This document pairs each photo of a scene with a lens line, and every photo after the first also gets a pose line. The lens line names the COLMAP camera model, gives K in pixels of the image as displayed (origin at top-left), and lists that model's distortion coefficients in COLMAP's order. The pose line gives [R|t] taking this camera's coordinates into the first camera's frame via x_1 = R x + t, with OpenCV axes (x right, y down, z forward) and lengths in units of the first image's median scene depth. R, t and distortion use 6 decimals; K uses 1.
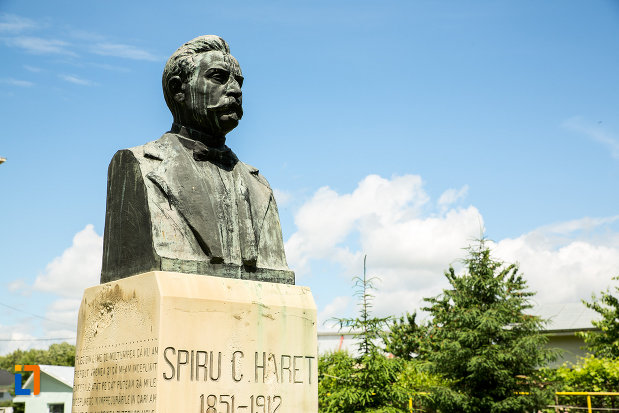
lens RADIAL K [[924.6, 0, 307.9], [0, 924.6, 204.7], [0, 0, 1]] dist [0.095042, 0.000000]
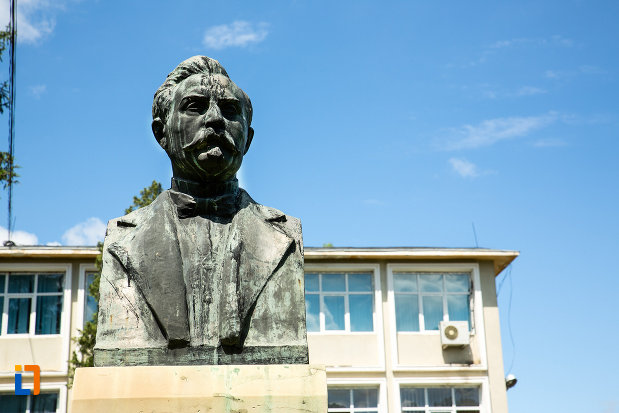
lens RADIAL K [[1146.1, 0, 310.2], [0, 1146.1, 203.7], [0, 0, 1]] dist [0.255024, 0.000000]
pose [[0.830448, -0.188816, -0.524123, 0.499355], [0.143943, 0.981590, -0.125549, 0.080710], [0.538179, 0.028818, 0.842338, 0.259308]]
